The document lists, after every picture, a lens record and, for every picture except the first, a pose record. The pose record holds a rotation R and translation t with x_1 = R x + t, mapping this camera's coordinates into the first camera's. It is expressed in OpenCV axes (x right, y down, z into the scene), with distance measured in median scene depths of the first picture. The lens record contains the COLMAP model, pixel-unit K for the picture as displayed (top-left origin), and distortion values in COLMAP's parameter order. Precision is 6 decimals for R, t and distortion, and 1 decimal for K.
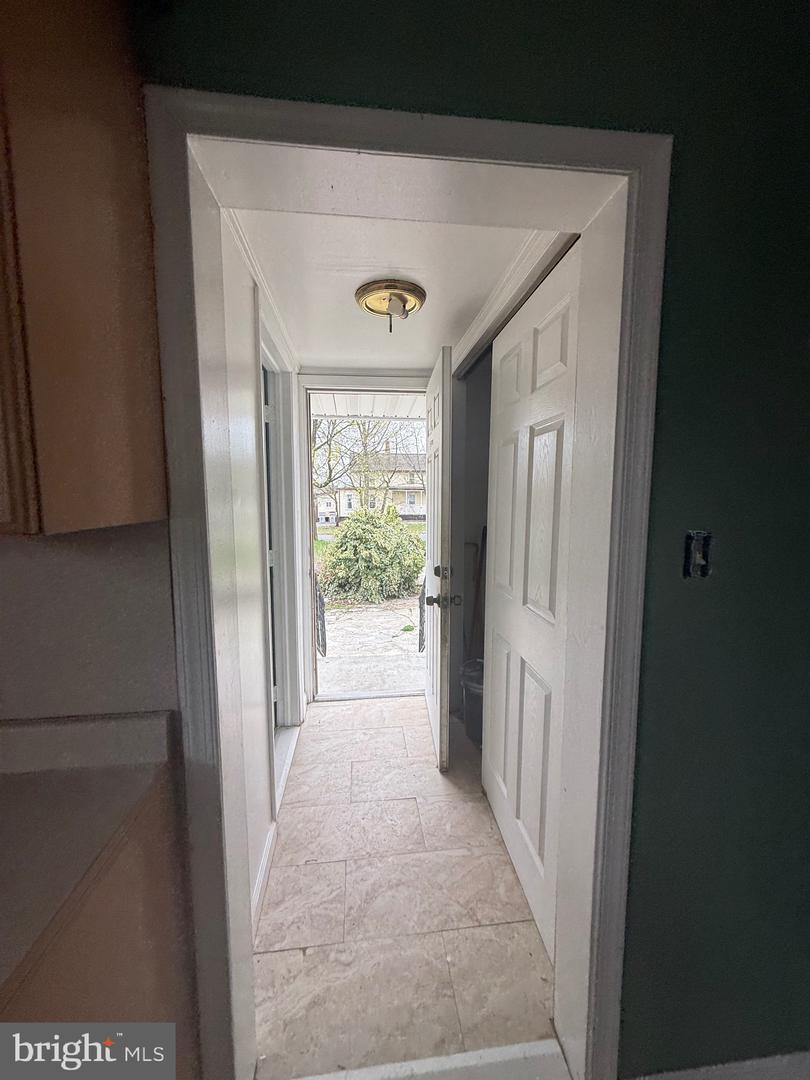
lens RADIAL K [[430.5, 0, 402.0], [0, 430.5, 538.0], [0, 0, 1]] dist [0.000408, 0.000246]
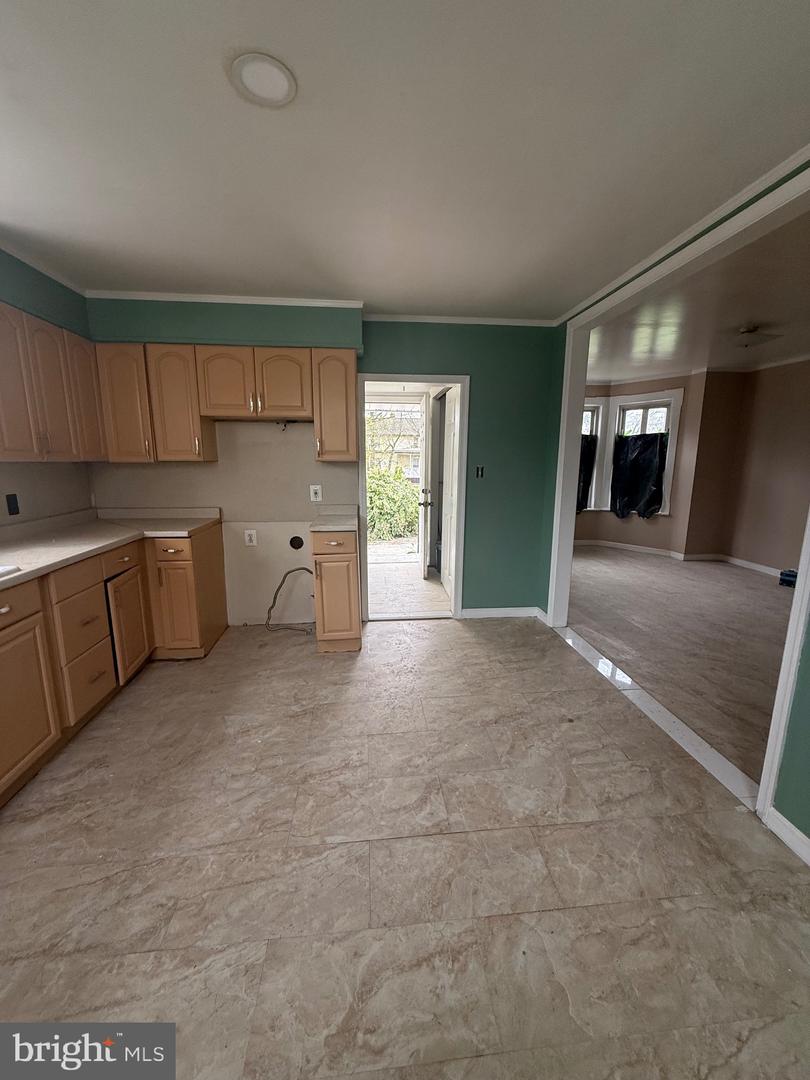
lens RADIAL K [[430.5, 0, 401.7], [0, 430.5, 536.7], [0, 0, 1]] dist [0.000408, 0.000246]
pose [[0.999935, 0.006895, -0.009099, -0.002232], [-0.006146, 0.996781, 0.079938, 0.033690], [0.009621, -0.079877, 0.996758, -0.319018]]
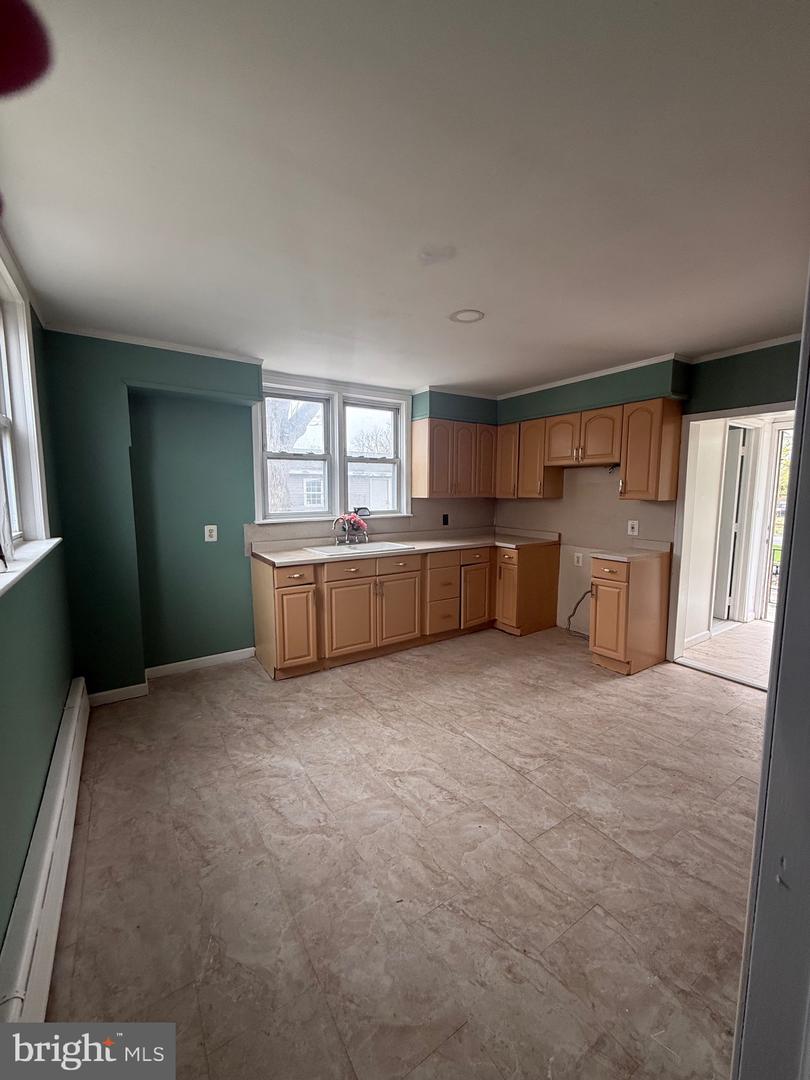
lens RADIAL K [[430.5, 0, 403.7], [0, 430.5, 536.4], [0, 0, 1]] dist [0.000408, 0.000246]
pose [[0.449450, 0.098514, -0.887857, 0.202503], [-0.089534, 0.993864, 0.064953, 0.026967], [0.888807, 0.050301, 0.455512, -0.327112]]
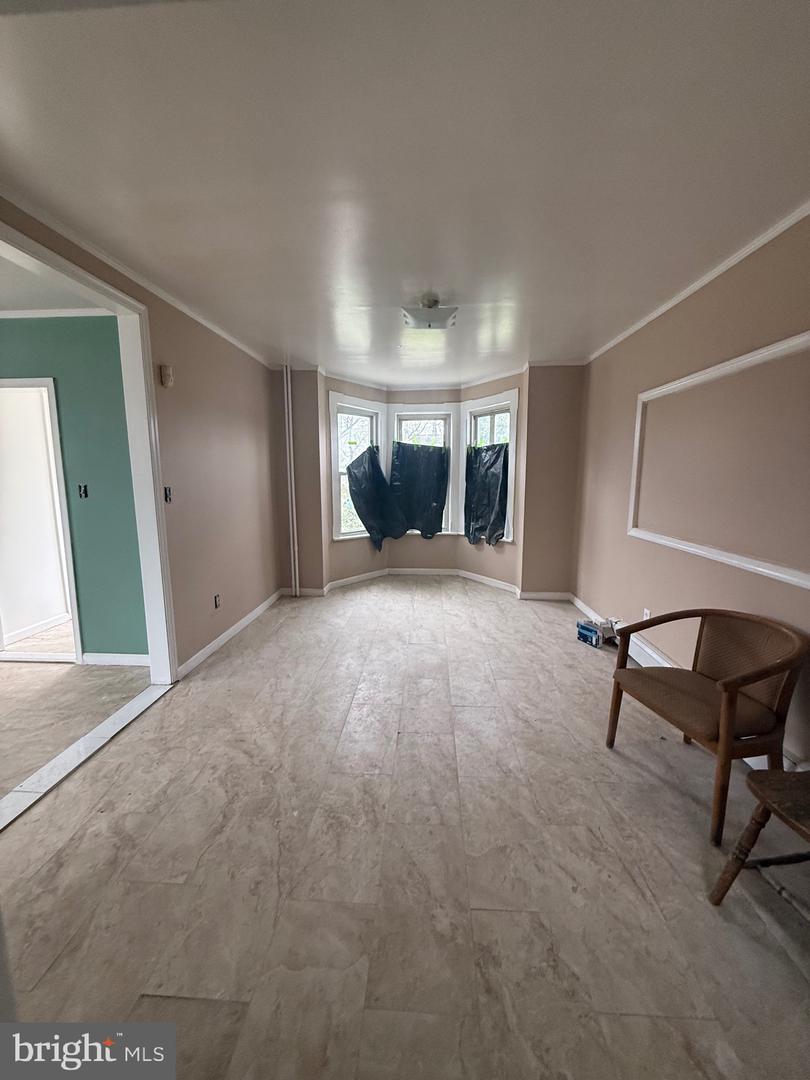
lens RADIAL K [[430.5, 0, 407.2], [0, 430.5, 531.0], [0, 0, 1]] dist [0.000408, 0.000246]
pose [[0.984279, 0.020211, -0.175462, 0.392699], [-0.014778, 0.999372, 0.032212, 0.020793], [0.176003, -0.029112, 0.983959, -0.199971]]
